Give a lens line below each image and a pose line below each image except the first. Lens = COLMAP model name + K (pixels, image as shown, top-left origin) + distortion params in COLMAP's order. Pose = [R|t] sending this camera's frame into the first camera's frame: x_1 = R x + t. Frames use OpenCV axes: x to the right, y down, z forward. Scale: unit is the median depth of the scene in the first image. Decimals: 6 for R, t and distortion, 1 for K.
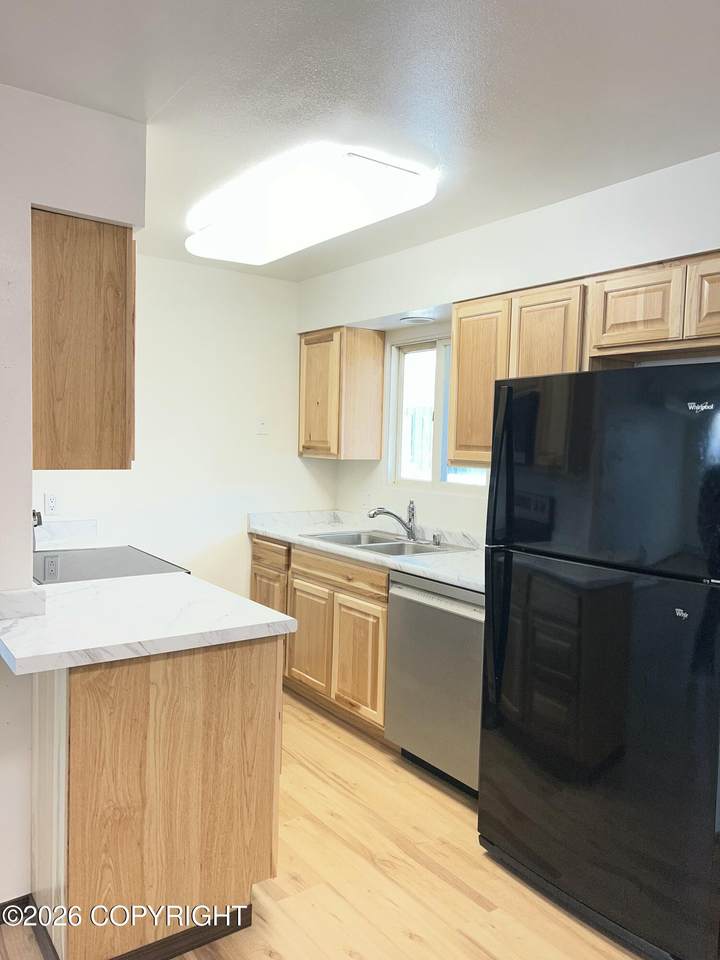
lens RADIAL K [[722.5, 0, 357.5], [0, 722.5, 484.6], [0, 0, 1]] dist [0.064829, -0.081668]
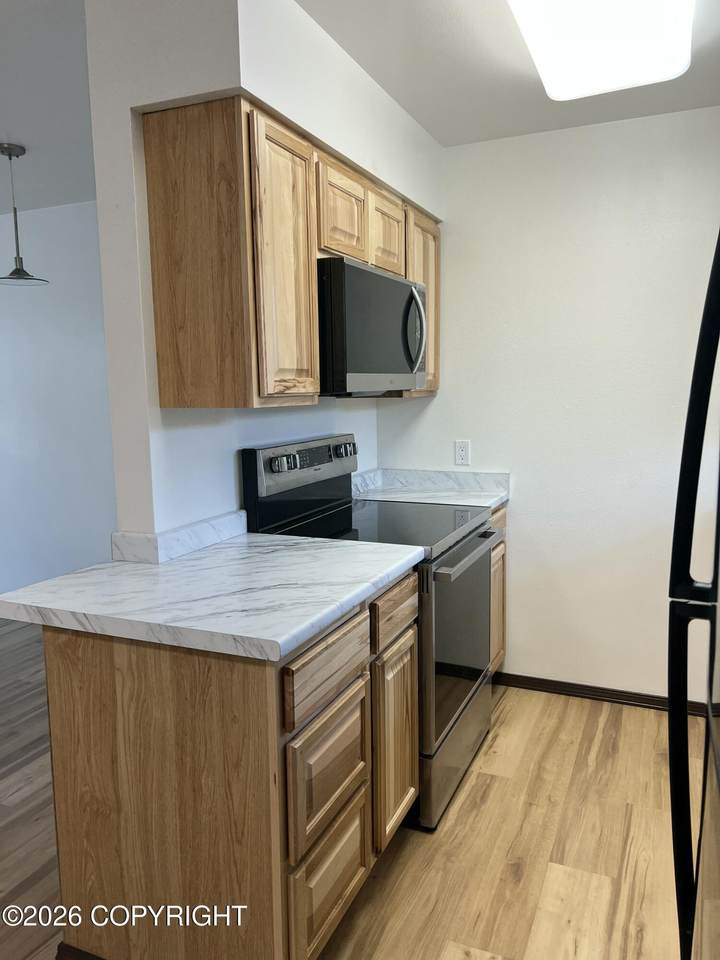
lens RADIAL K [[722.5, 0, 357.5], [0, 722.5, 484.6], [0, 0, 1]] dist [0.064829, -0.081668]
pose [[0.503007, 0.083340, -0.860255, 0.474938], [-0.025357, 0.996335, 0.081697, -0.004254], [0.863910, -0.019280, 0.503276, 0.733984]]
